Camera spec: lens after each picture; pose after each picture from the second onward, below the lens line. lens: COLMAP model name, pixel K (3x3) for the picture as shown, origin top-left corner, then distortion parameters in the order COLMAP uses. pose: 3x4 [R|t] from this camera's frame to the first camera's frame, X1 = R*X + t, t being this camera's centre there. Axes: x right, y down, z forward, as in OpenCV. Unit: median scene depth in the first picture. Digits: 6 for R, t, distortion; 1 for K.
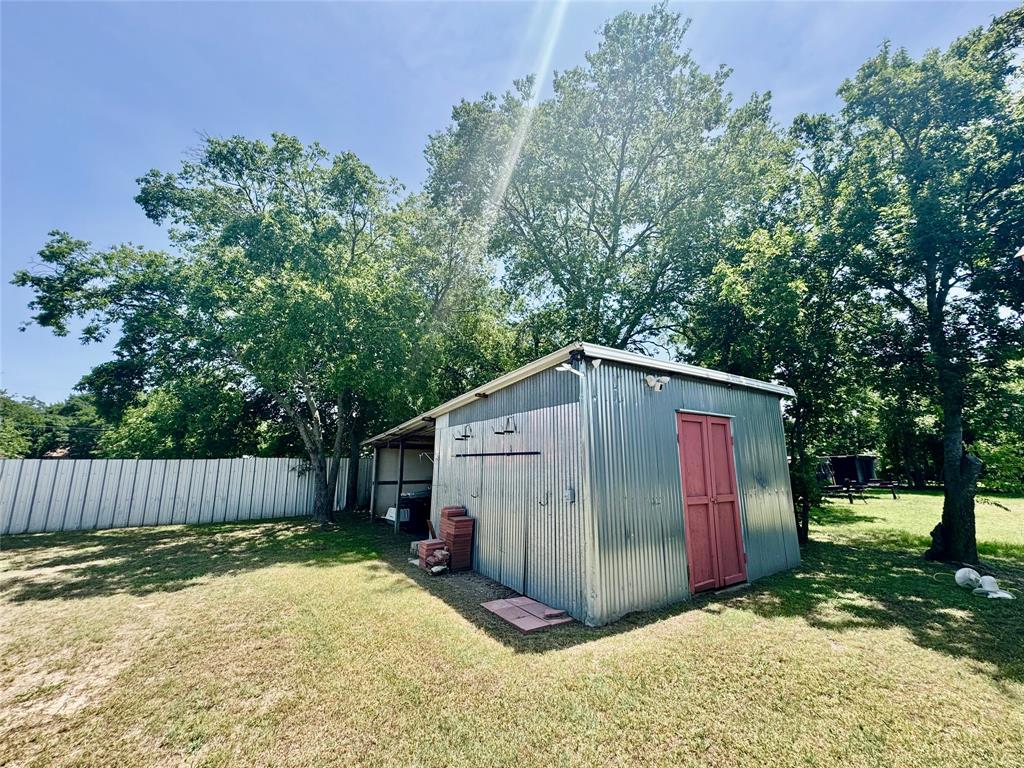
lens RADIAL K [[411.4, 0, 512.0], [0, 411.4, 384.0], [0, 0, 1]] dist [0.000237, 0.000282]
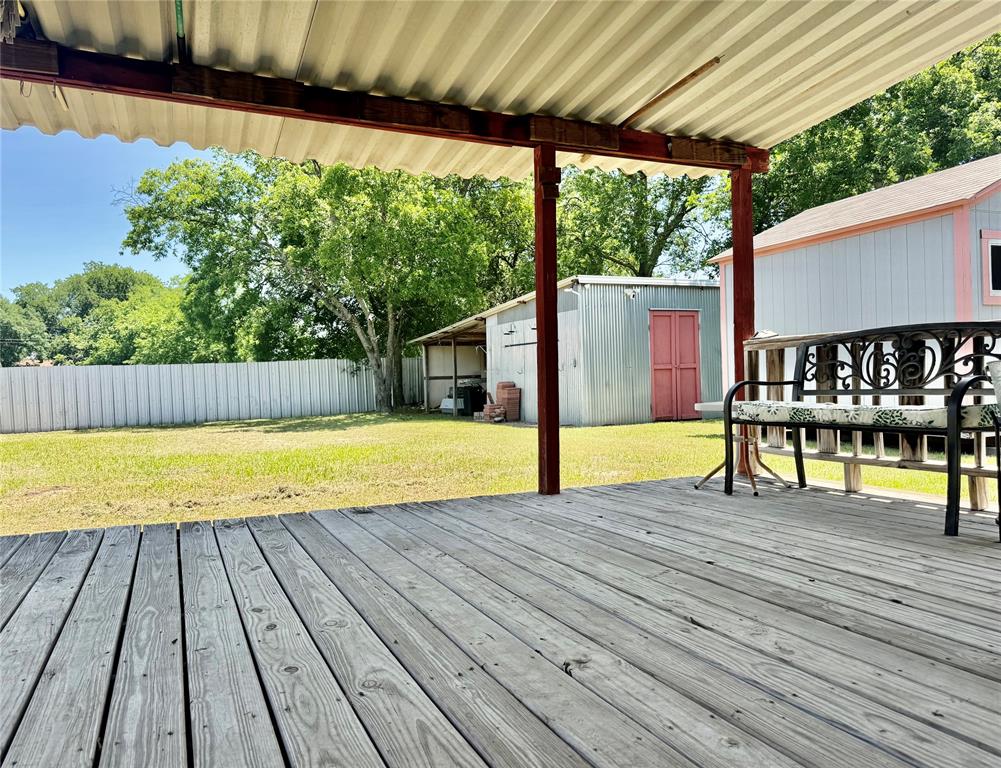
lens RADIAL K [[739.0, 0, 500.5], [0, 739.0, 384.0], [0, 0, 1]] dist [0.055112, -0.000186]
pose [[0.993104, -0.031382, -0.112958, 0.117173], [0.053076, 0.979461, 0.194520, -0.173306], [0.104534, -0.199174, 0.974373, -1.364131]]
